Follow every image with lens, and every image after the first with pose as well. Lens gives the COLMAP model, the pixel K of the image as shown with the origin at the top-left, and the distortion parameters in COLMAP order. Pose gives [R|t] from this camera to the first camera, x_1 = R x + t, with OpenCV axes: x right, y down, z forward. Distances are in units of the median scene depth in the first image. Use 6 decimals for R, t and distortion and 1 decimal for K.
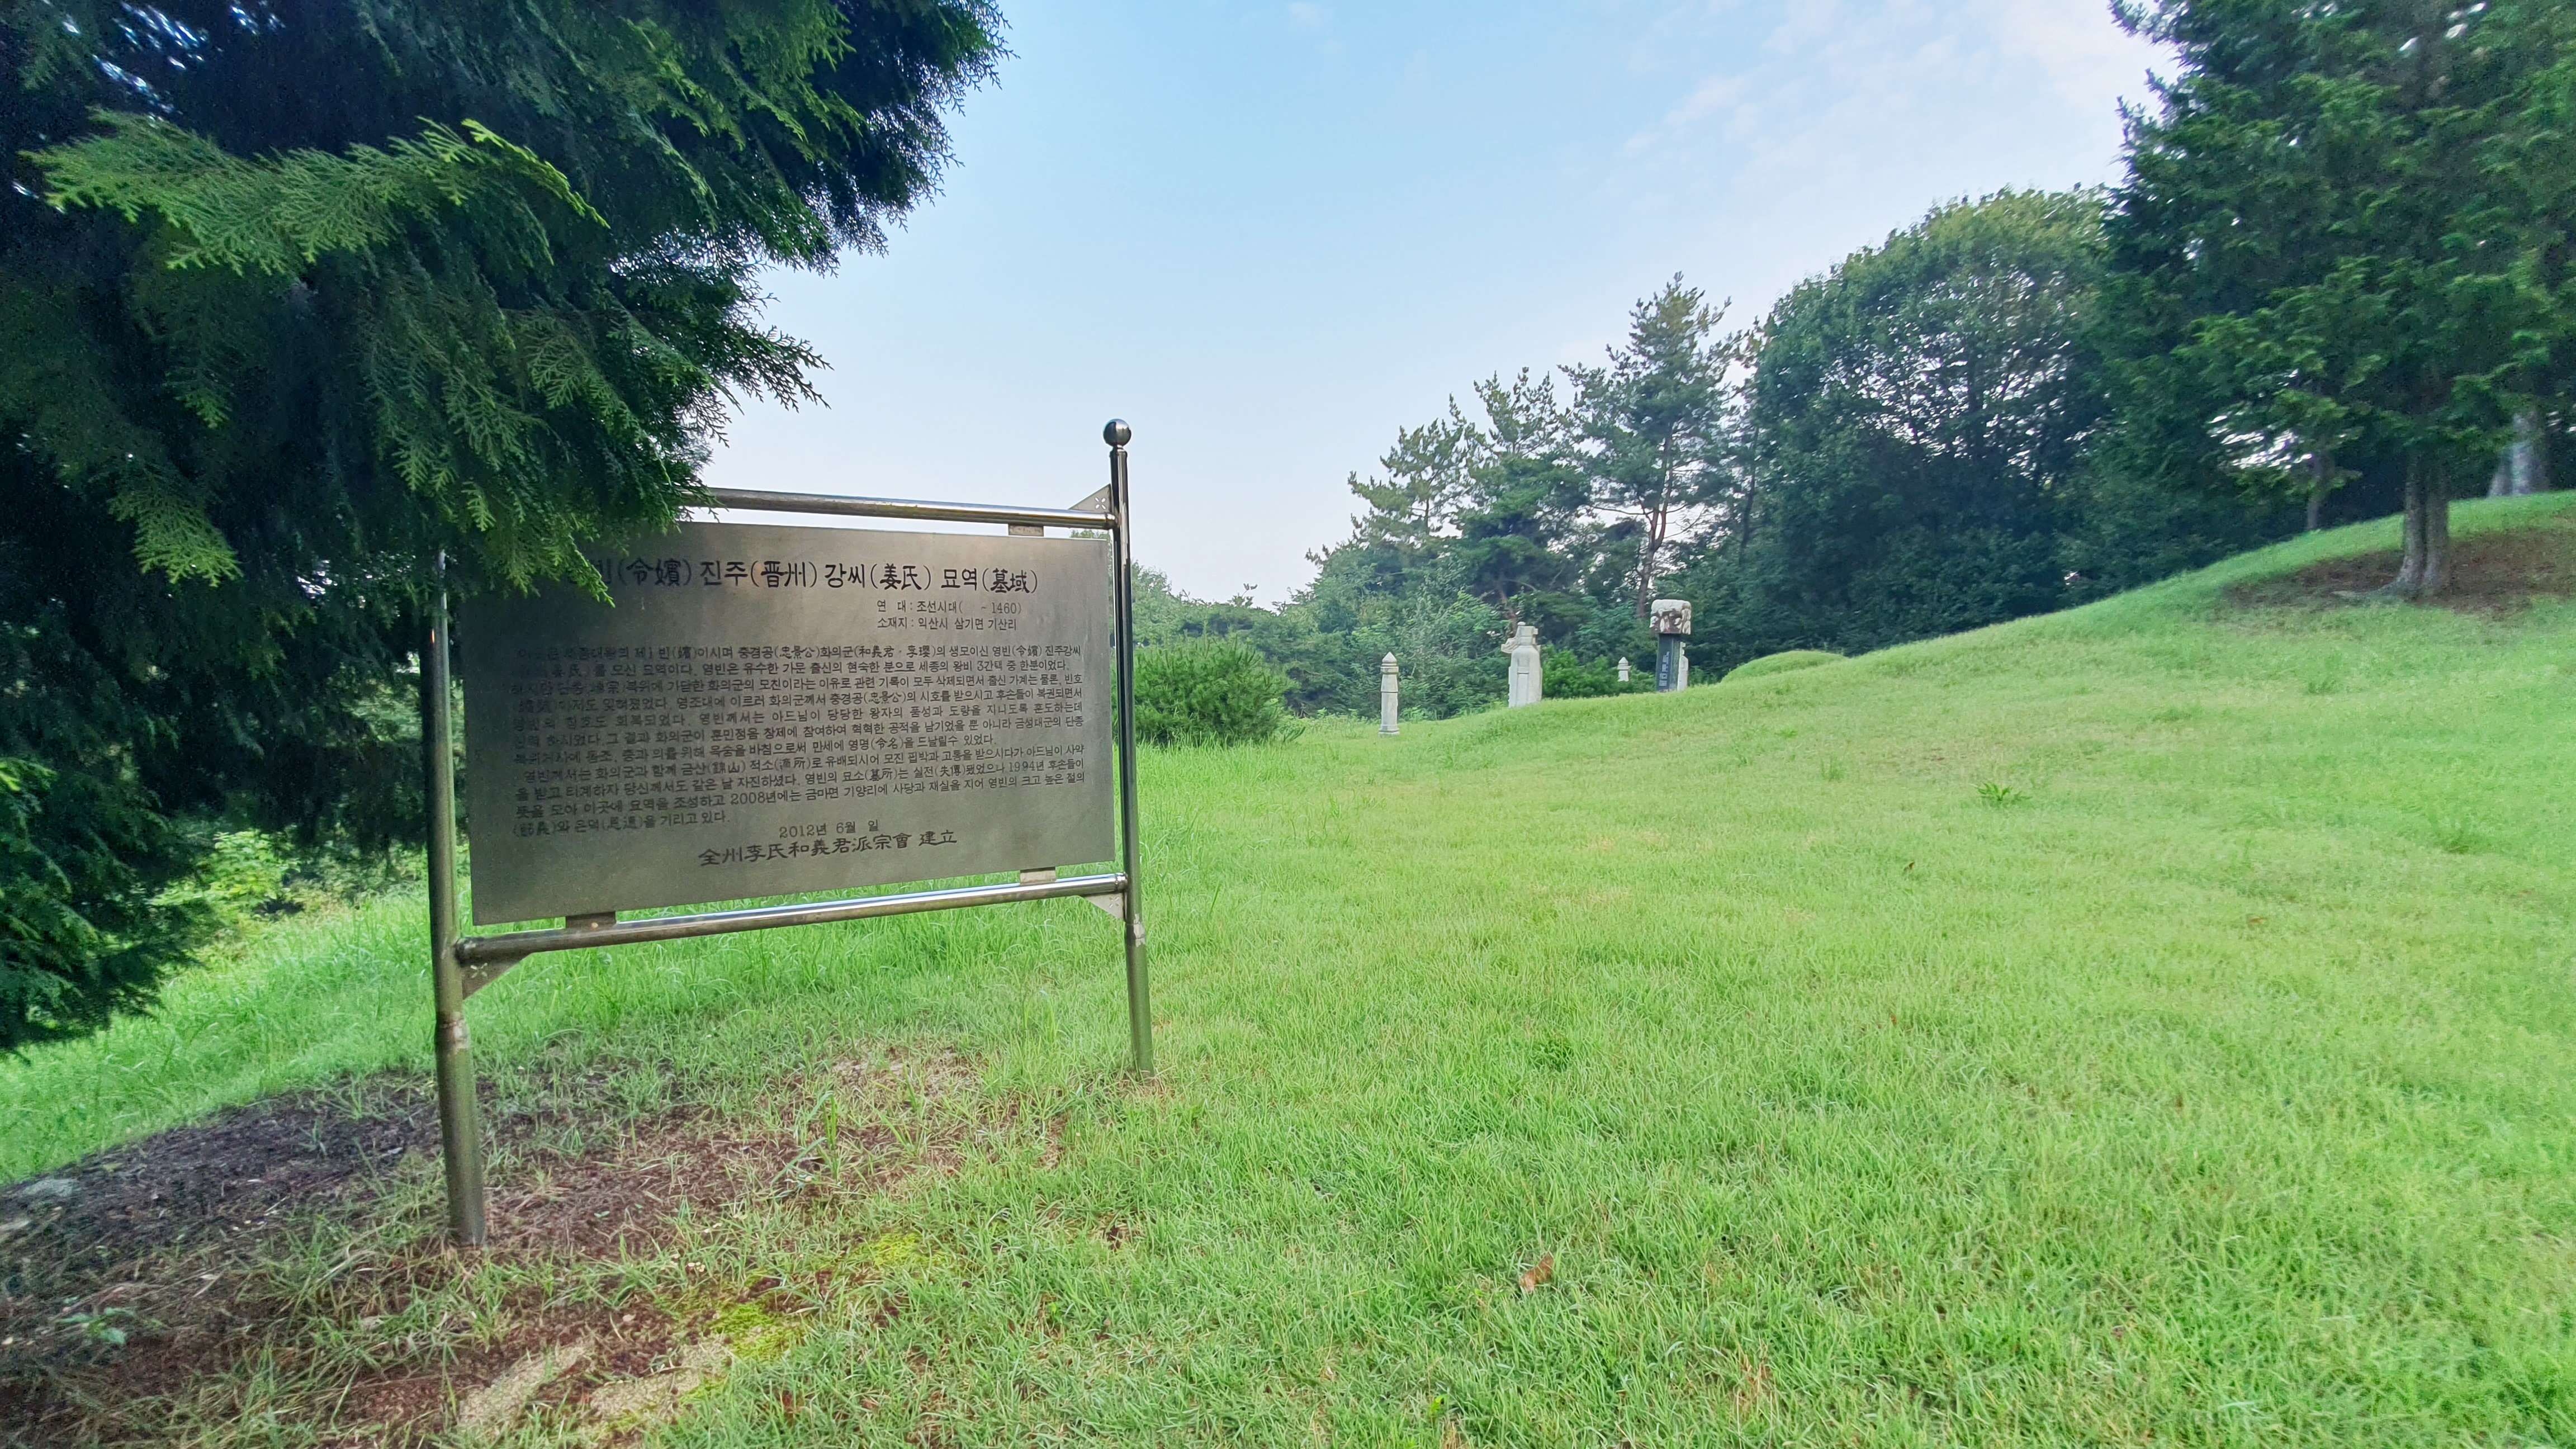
lens RADIAL K [[1029.7, 0, 1283.2], [0, 1029.7, 714.5], [0, 0, 1]] dist [-0.000258, -0.000534]
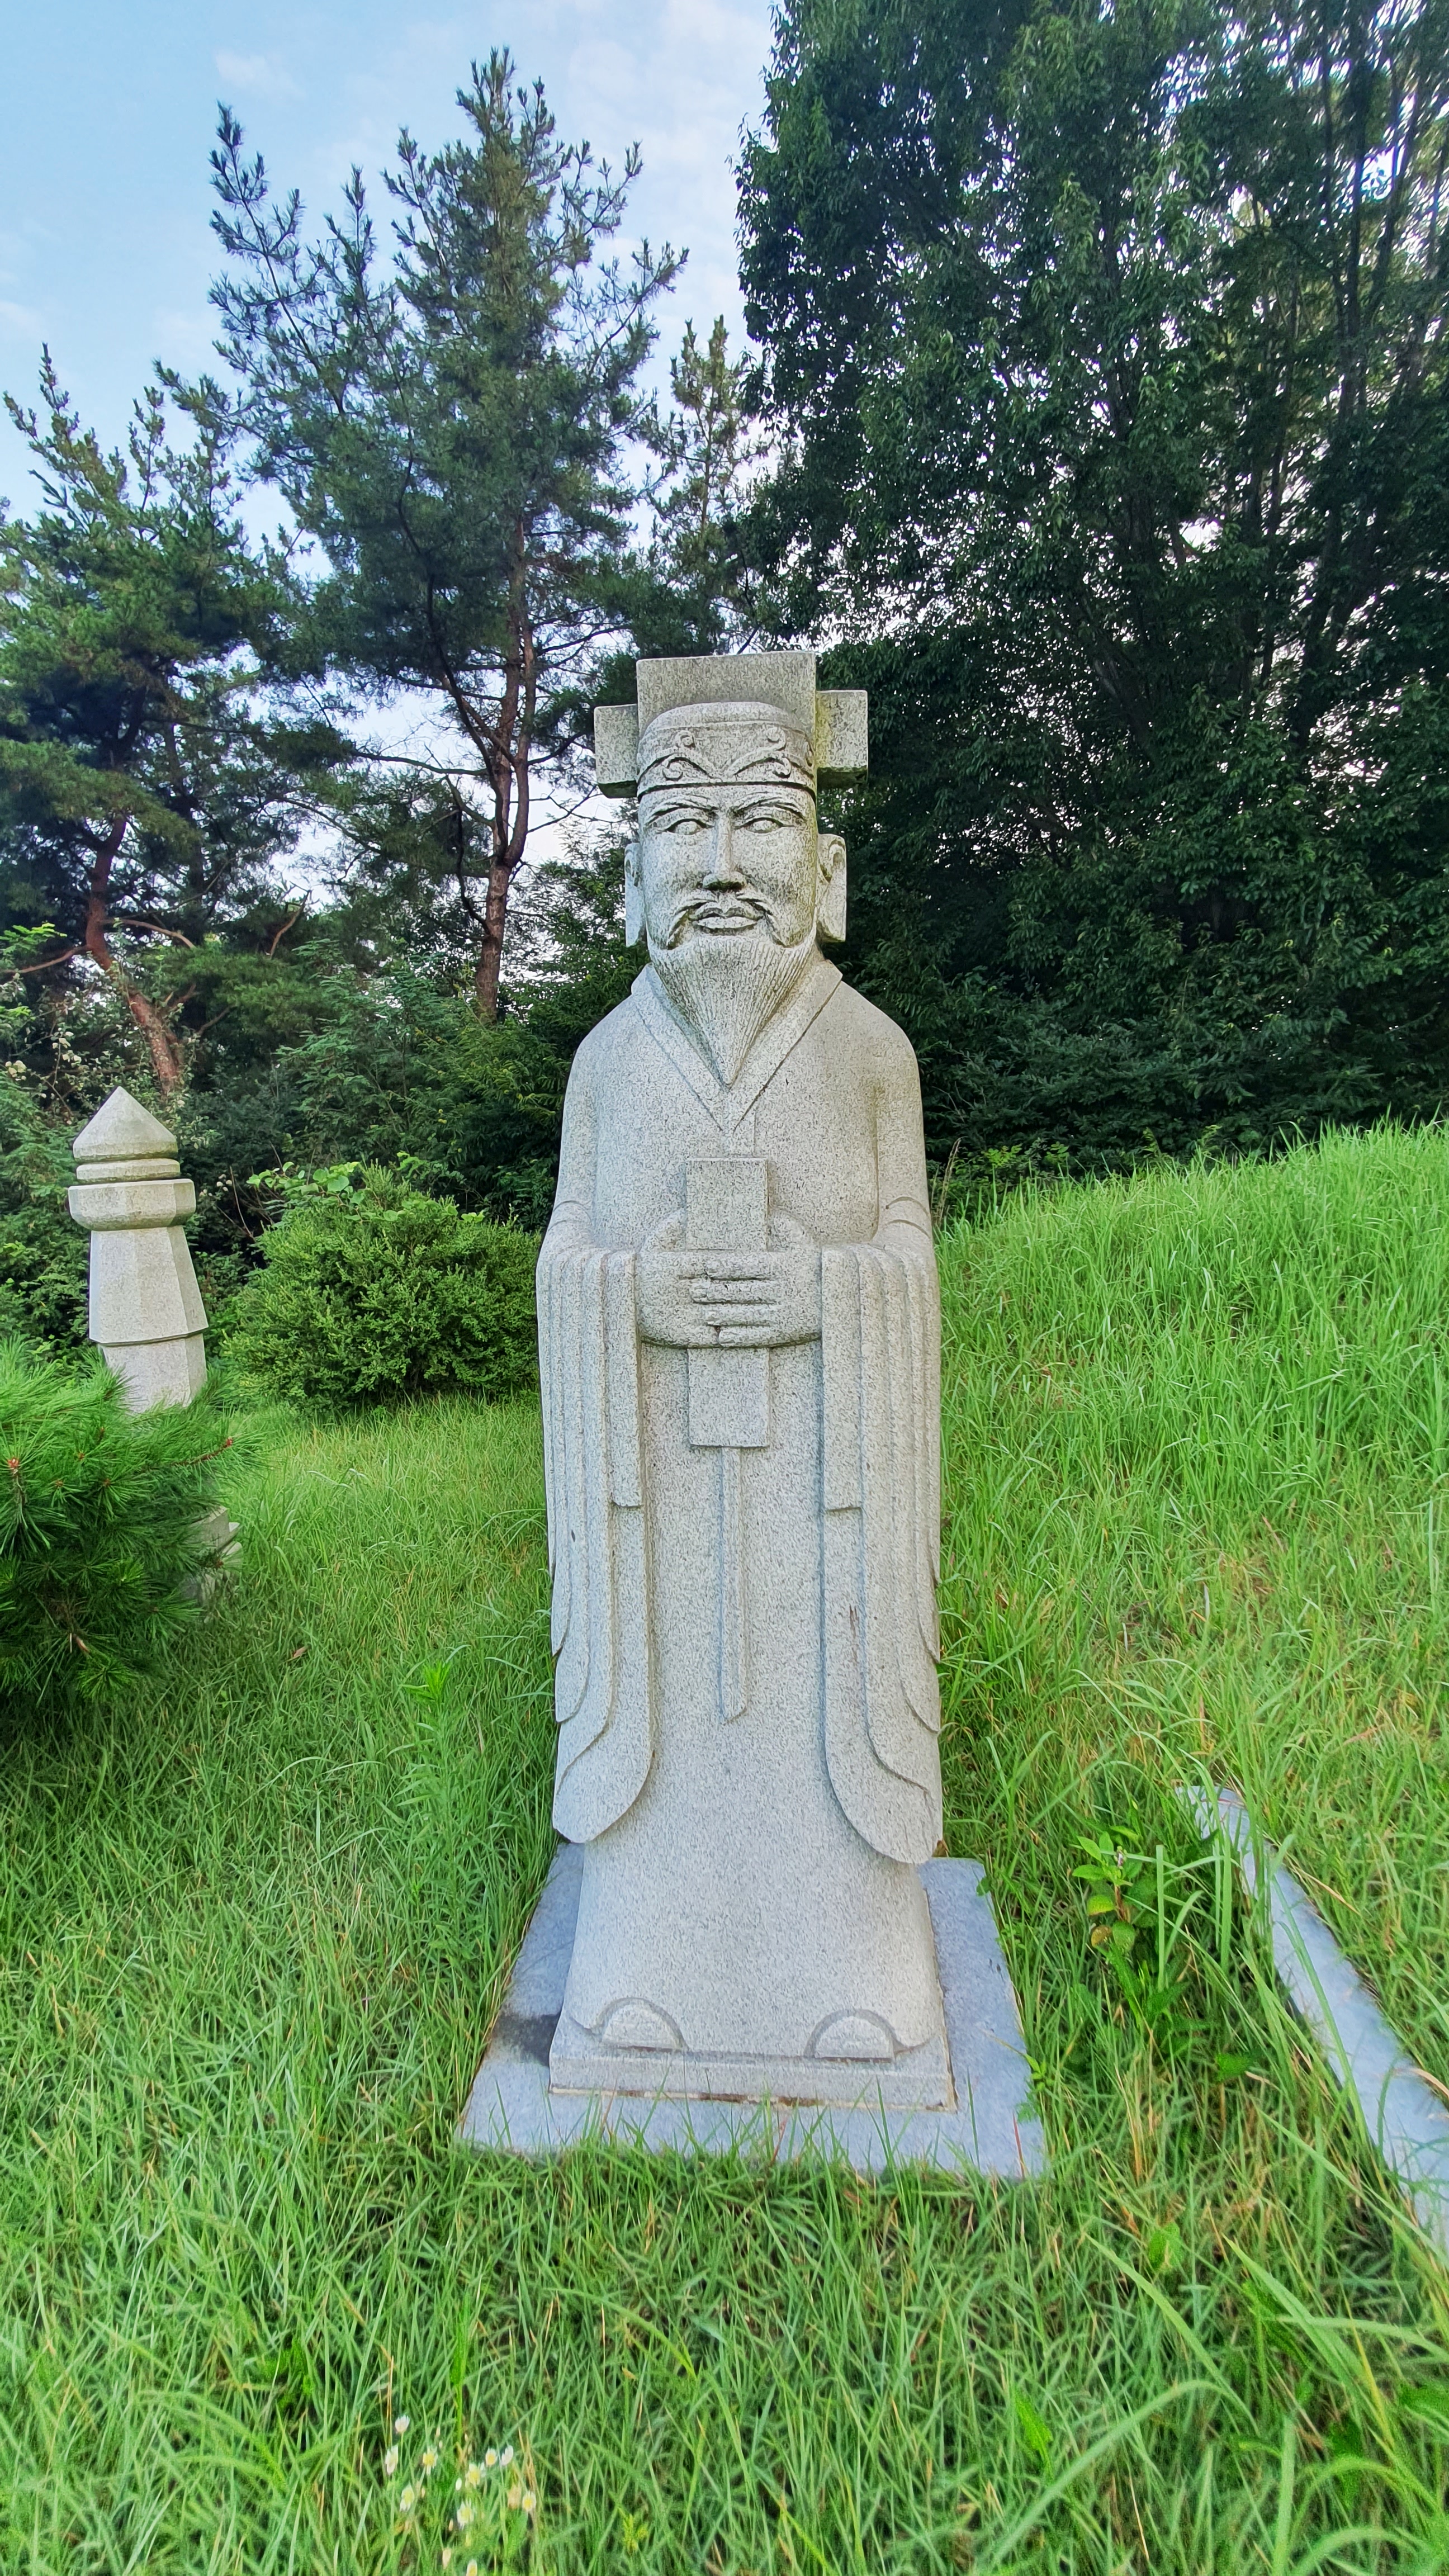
lens RADIAL K [[1029.7, 0, 742.9], [0, 1029.7, 1289.5], [0, 0, 1]] dist [-0.000258, -0.000534]
pose [[0.861525, -0.110717, 0.495495, 0.198745], [0.063674, 0.991789, 0.110903, -0.027179], [-0.503706, -0.063995, 0.861502, 0.531957]]
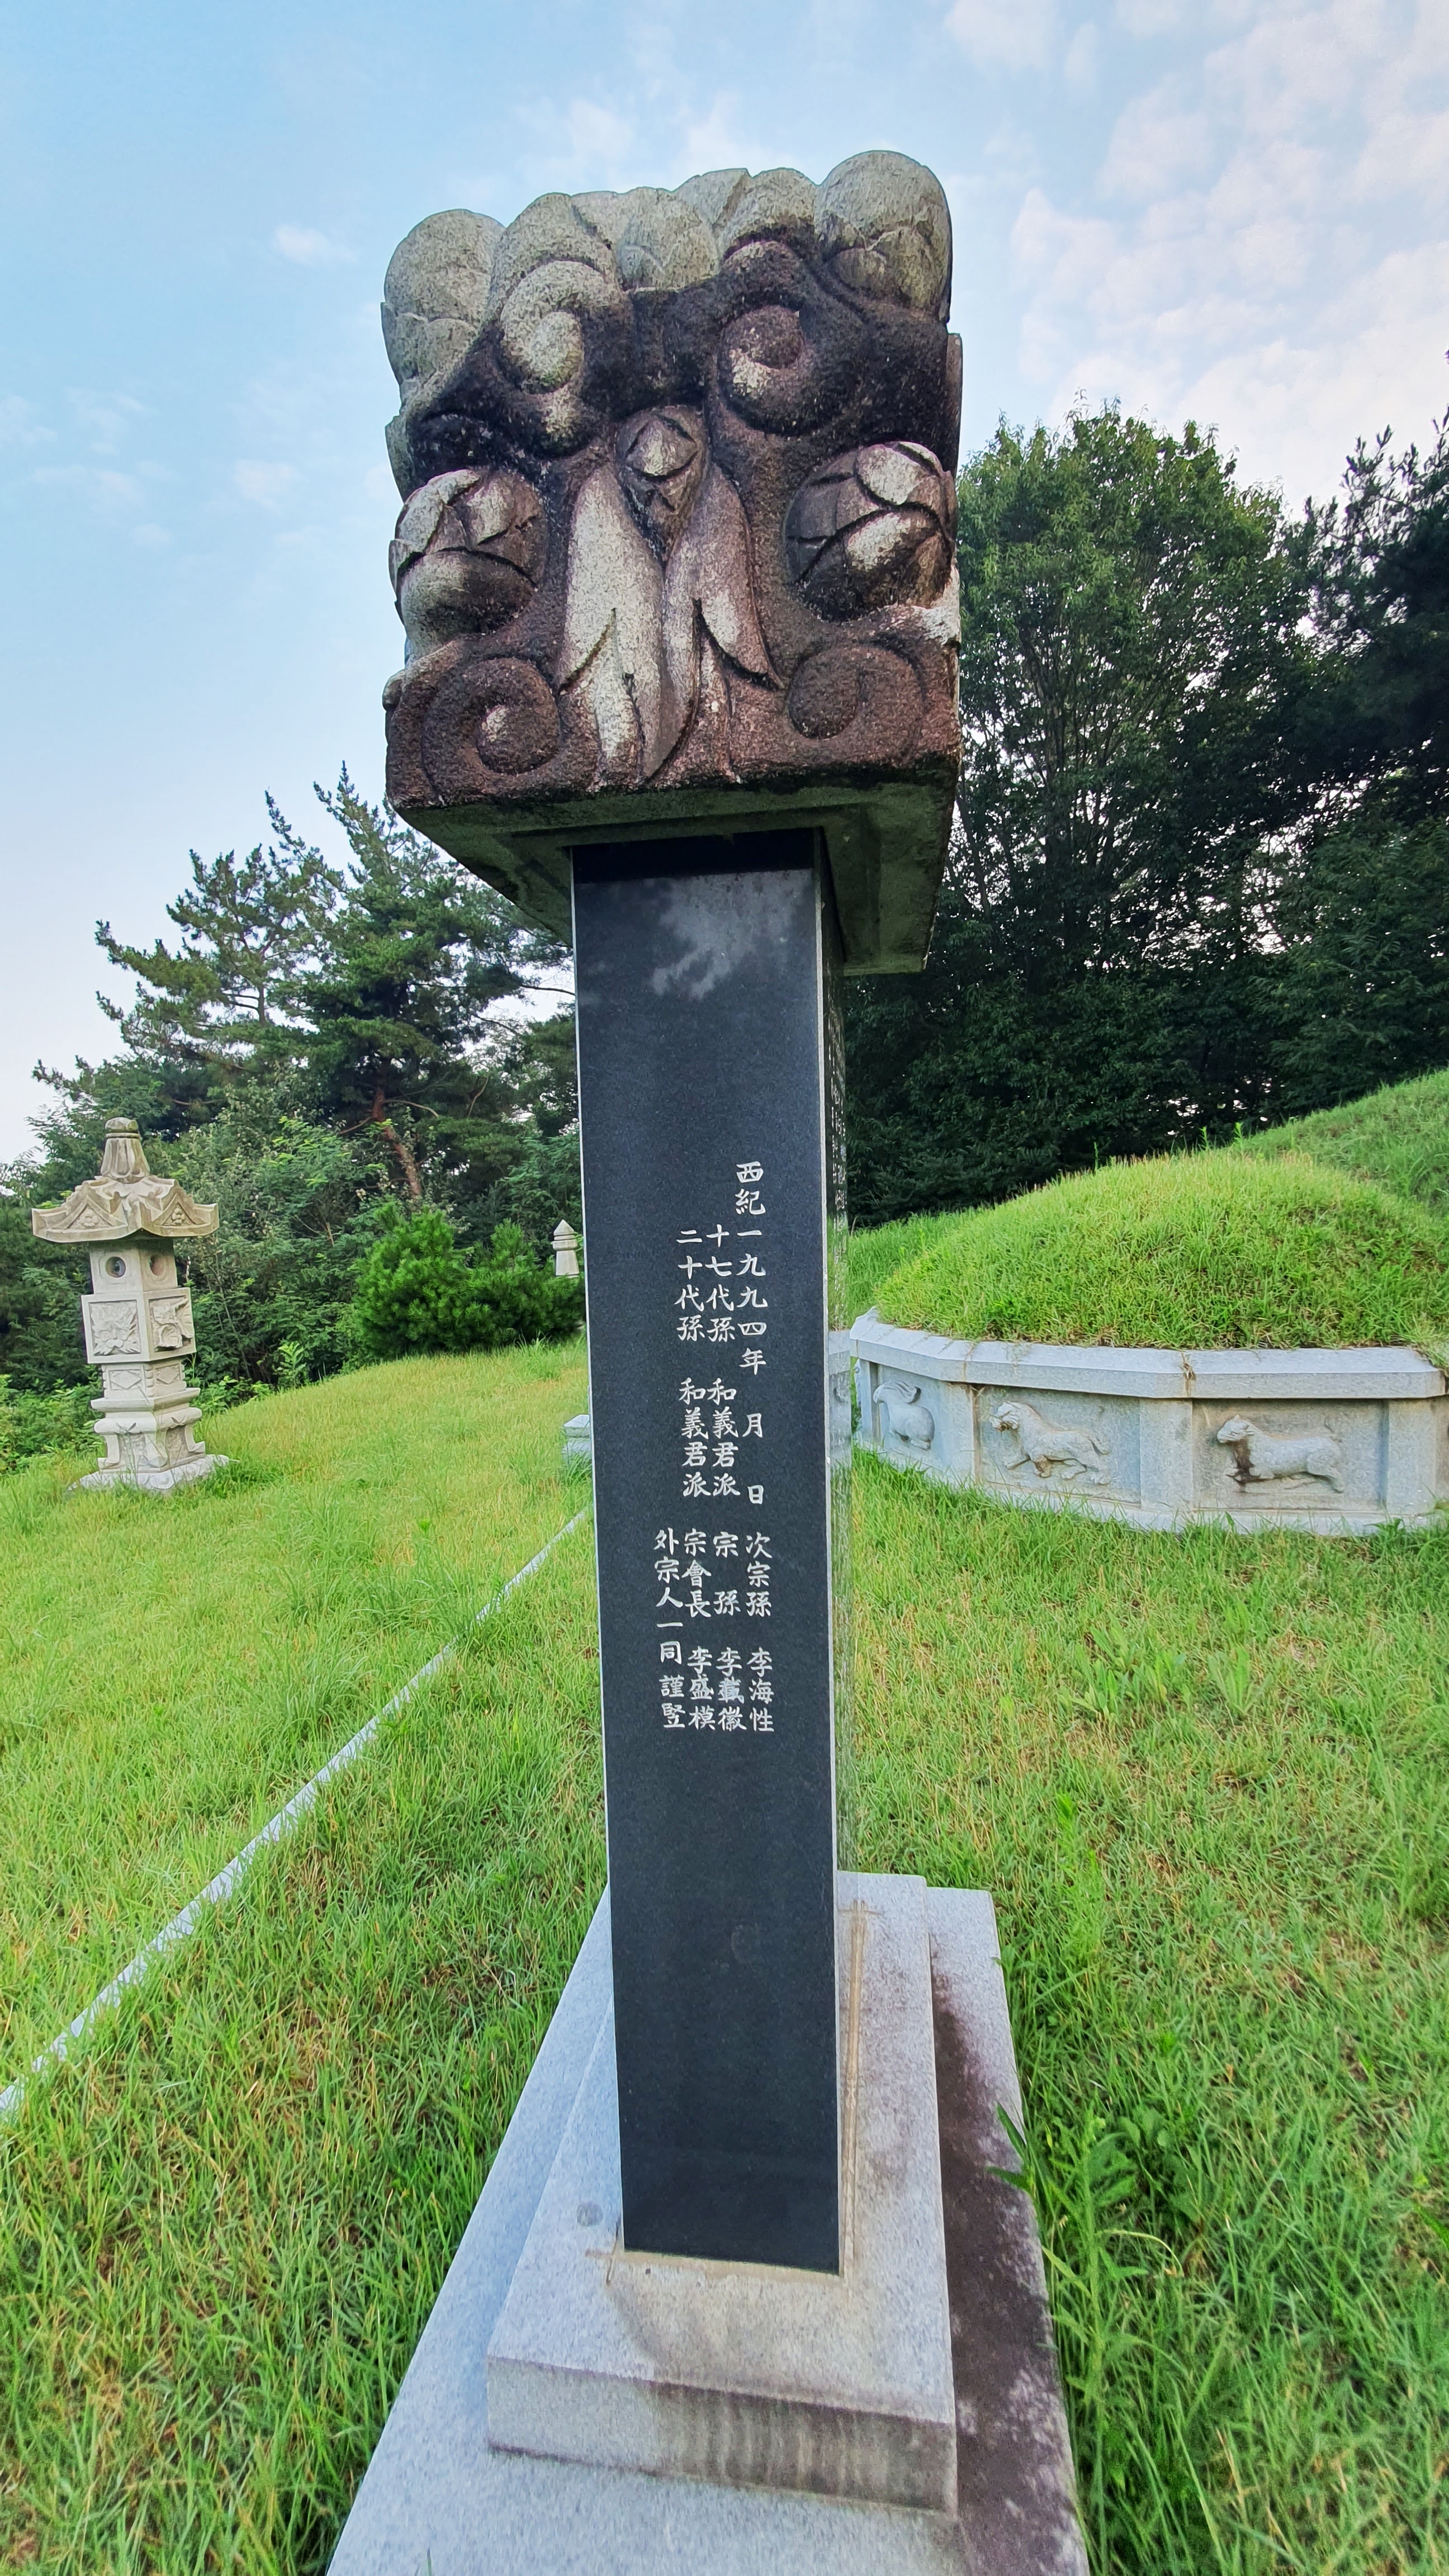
lens RADIAL K [[1029.7, 0, 742.9], [0, 1029.7, 1289.5], [0, 0, 1]] dist [-0.000258, -0.000534]
pose [[0.897630, -0.098559, 0.429589, 0.123462], [0.091835, 0.995108, 0.036413, -0.021811], [-0.431076, 0.006766, 0.902290, 0.340611]]
